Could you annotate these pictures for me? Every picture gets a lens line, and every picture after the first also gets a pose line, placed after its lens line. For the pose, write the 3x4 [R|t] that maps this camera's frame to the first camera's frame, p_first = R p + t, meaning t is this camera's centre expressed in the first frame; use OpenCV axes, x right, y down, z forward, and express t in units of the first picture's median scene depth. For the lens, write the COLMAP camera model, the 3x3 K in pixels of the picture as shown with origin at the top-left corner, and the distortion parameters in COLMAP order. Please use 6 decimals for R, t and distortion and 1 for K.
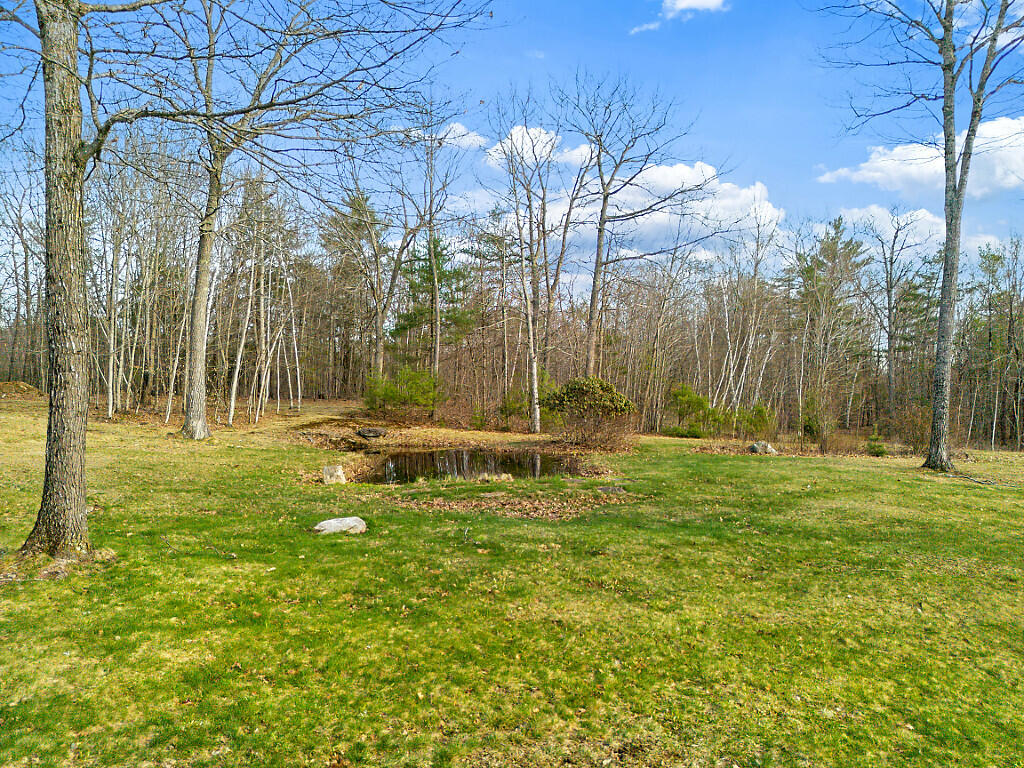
lens RADIAL K [[720.1, 0, 512.0], [0, 720.1, 384.0], [0, 0, 1]] dist [0.007888, -0.005617]
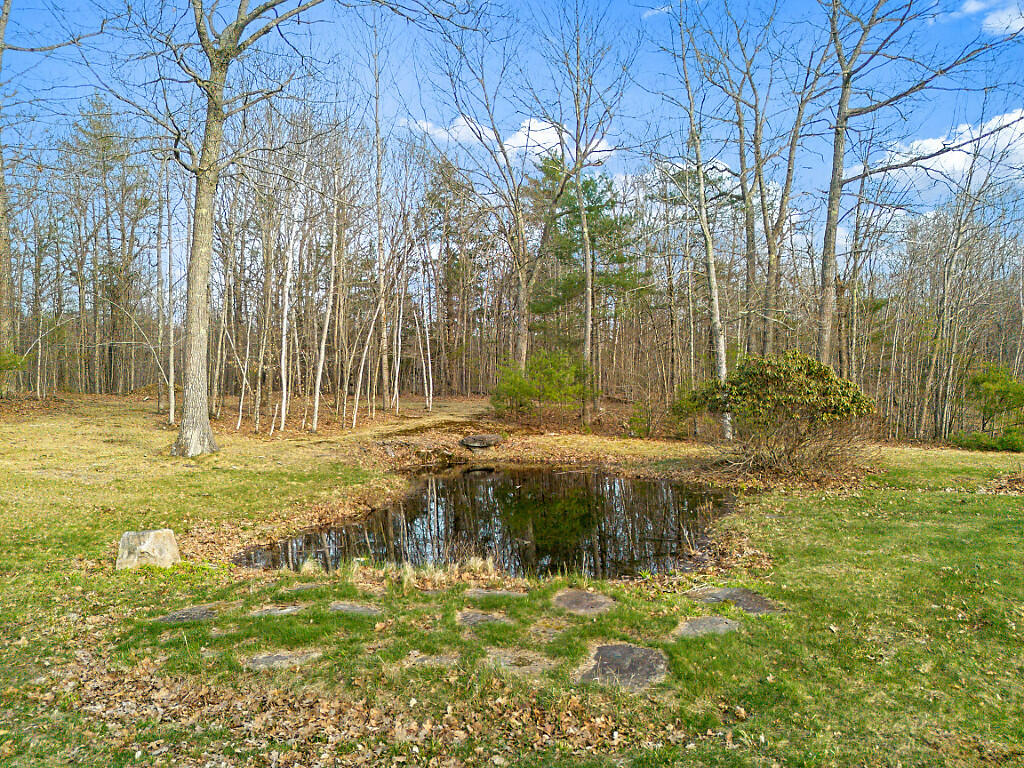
lens RADIAL K [[720.1, 0, 512.0], [0, 720.1, 384.0], [0, 0, 1]] dist [0.007888, -0.005617]
pose [[0.924299, -0.022802, -0.380987, 0.112615], [0.026829, 0.999626, 0.005261, 0.005927], [0.380725, -0.015084, 0.924565, 0.332487]]
